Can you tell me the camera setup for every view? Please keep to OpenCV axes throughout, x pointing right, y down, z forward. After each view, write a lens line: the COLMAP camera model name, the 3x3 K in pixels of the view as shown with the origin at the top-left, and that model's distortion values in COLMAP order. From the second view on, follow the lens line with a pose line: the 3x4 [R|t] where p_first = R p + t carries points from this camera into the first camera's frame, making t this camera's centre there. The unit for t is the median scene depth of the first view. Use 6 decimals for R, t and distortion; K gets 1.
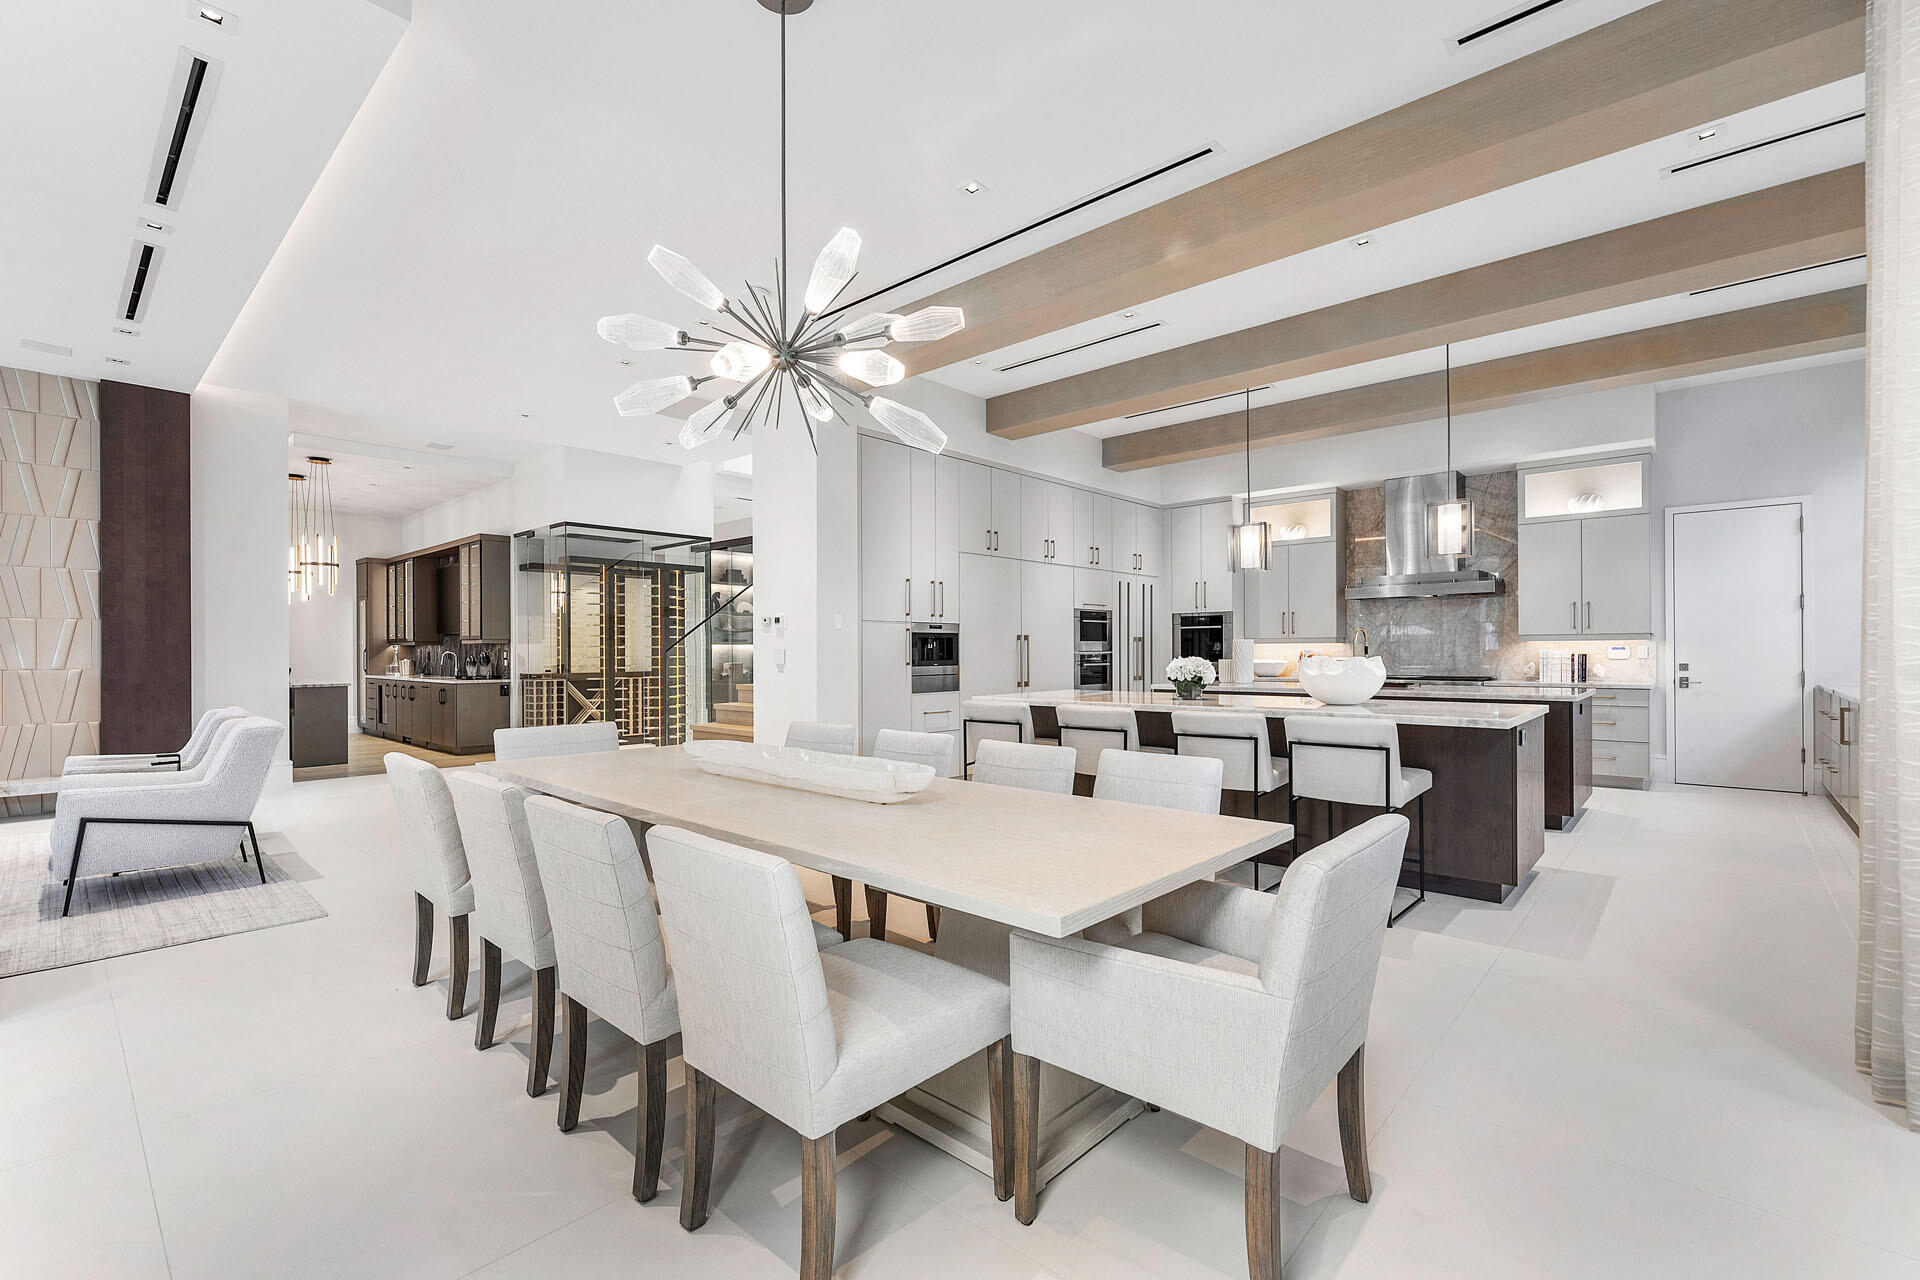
lens RADIAL K [[847.6, 0, 960.0], [0, 847.6, 640.0], [0, 0, 1]] dist [0.000183, 0.000519]
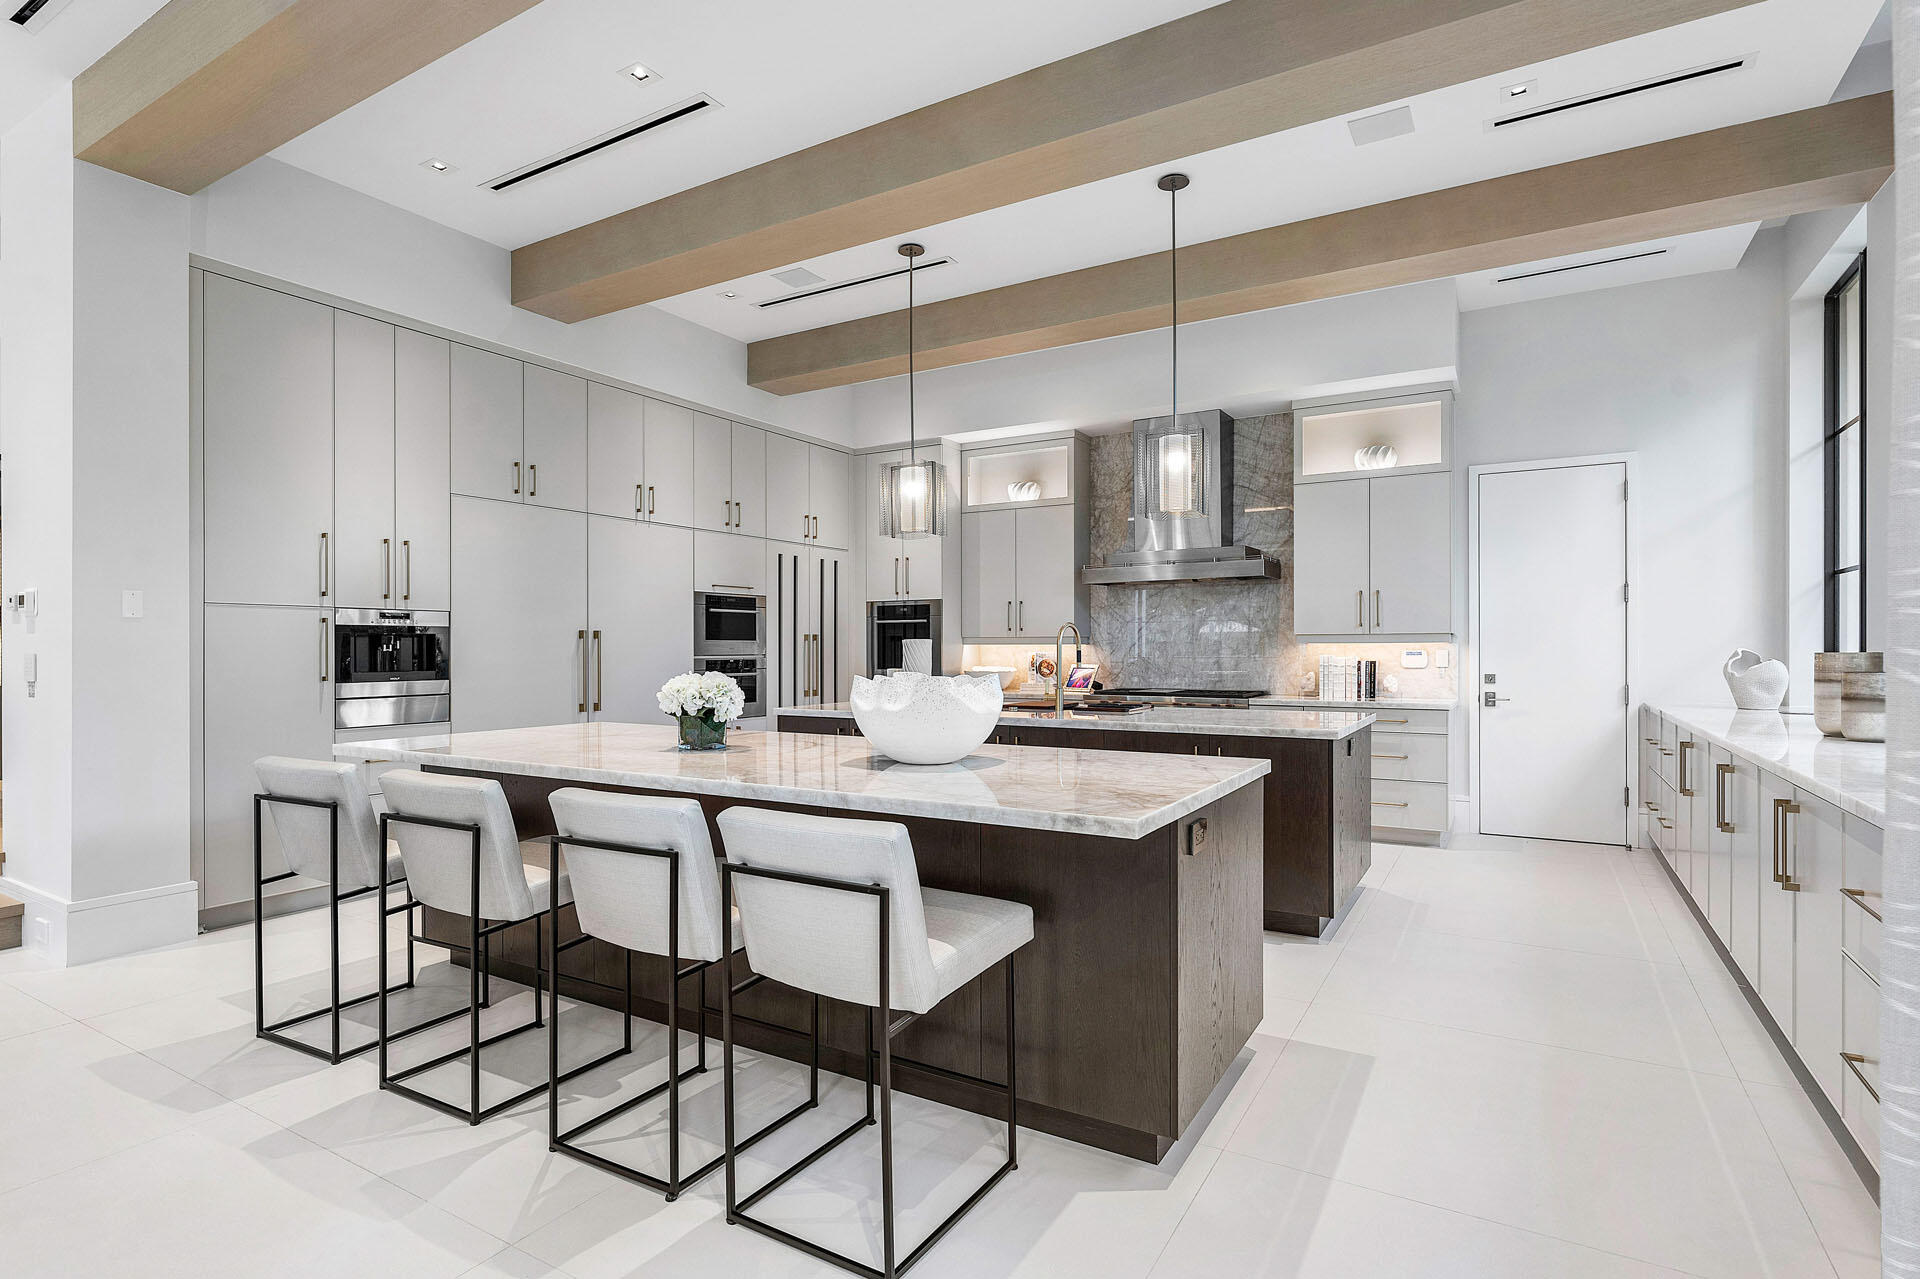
lens RADIAL K [[955.6, 0, 960.0], [0, 955.6, 639.5], [0, 0, 1]] dist [-0.000554, -0.000086]
pose [[0.981587, 0.004484, 0.190965, 0.222046], [-0.005048, 0.999984, 0.002467, -0.002492], [-0.190951, -0.003385, 0.981594, 0.248811]]
